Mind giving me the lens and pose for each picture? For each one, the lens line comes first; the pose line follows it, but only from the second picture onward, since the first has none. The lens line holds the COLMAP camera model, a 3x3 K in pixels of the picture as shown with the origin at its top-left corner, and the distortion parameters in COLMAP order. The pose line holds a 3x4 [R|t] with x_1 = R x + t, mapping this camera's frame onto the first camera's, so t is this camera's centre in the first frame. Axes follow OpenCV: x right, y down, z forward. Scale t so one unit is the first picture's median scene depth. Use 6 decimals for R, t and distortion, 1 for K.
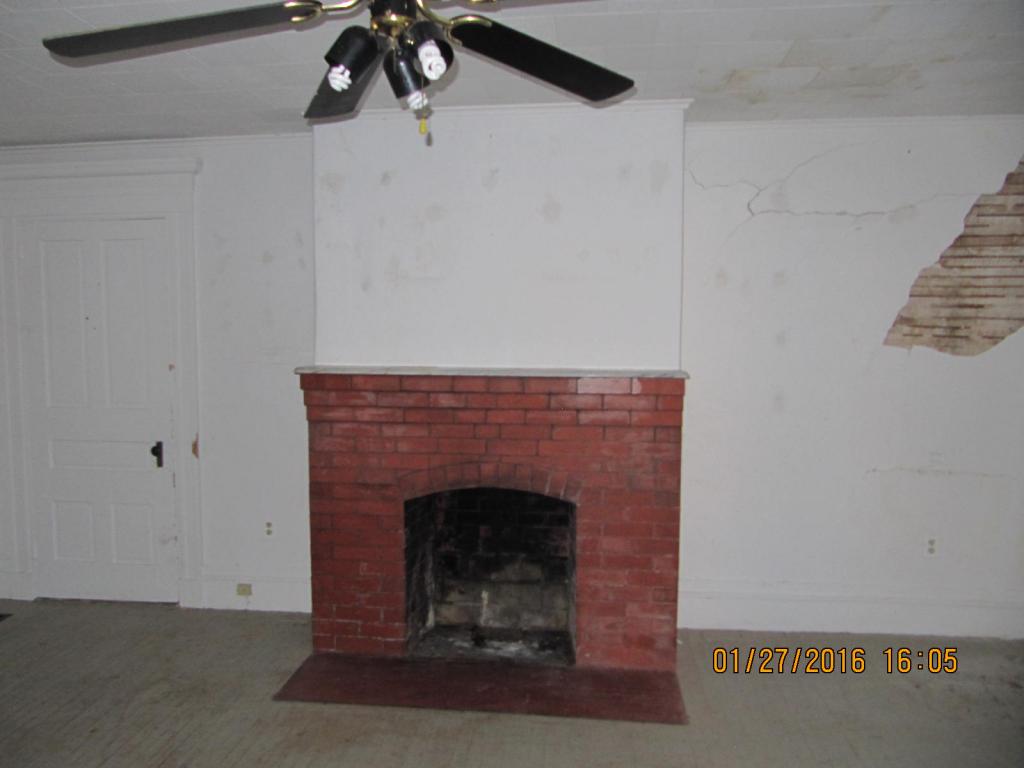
lens RADIAL K [[855.5, 0, 512.0], [0, 855.5, 384.0], [0, 0, 1]] dist [-0.039911, 0.005892]
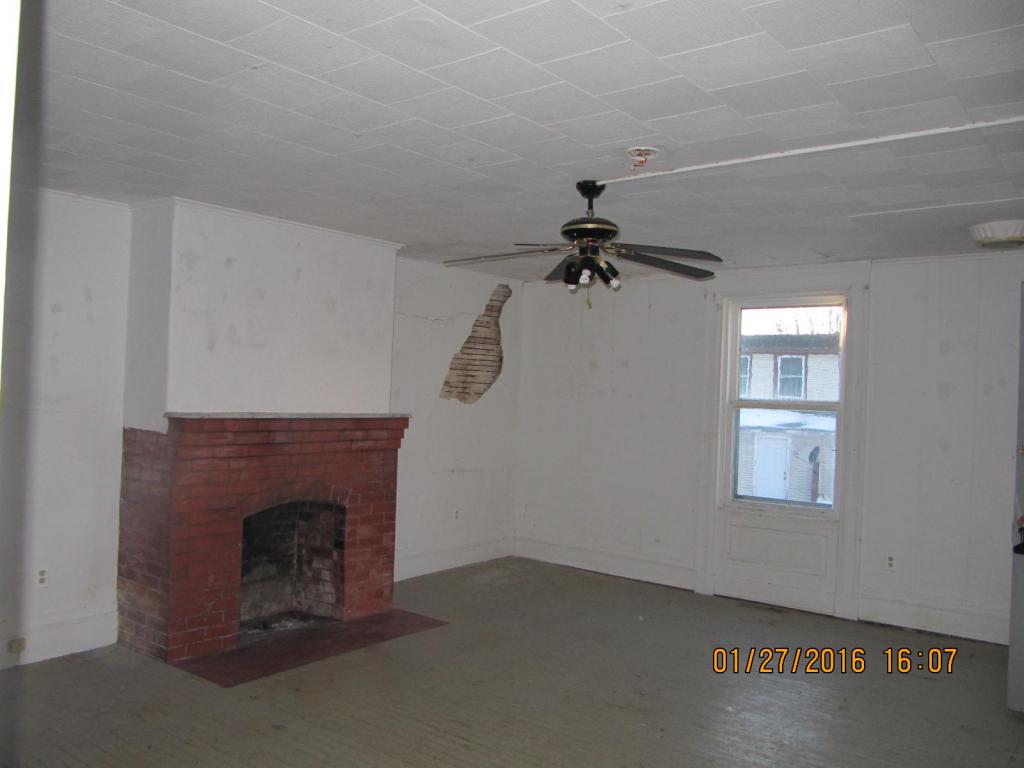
lens RADIAL K [[855.5, 0, 512.0], [0, 855.5, 384.0], [0, 0, 1]] dist [-0.039911, 0.005892]
pose [[0.504262, 0.020358, 0.863311, -1.013150], [0.029906, 0.998711, -0.041020, 0.001561], [-0.863033, 0.046503, 0.503003, 0.020335]]
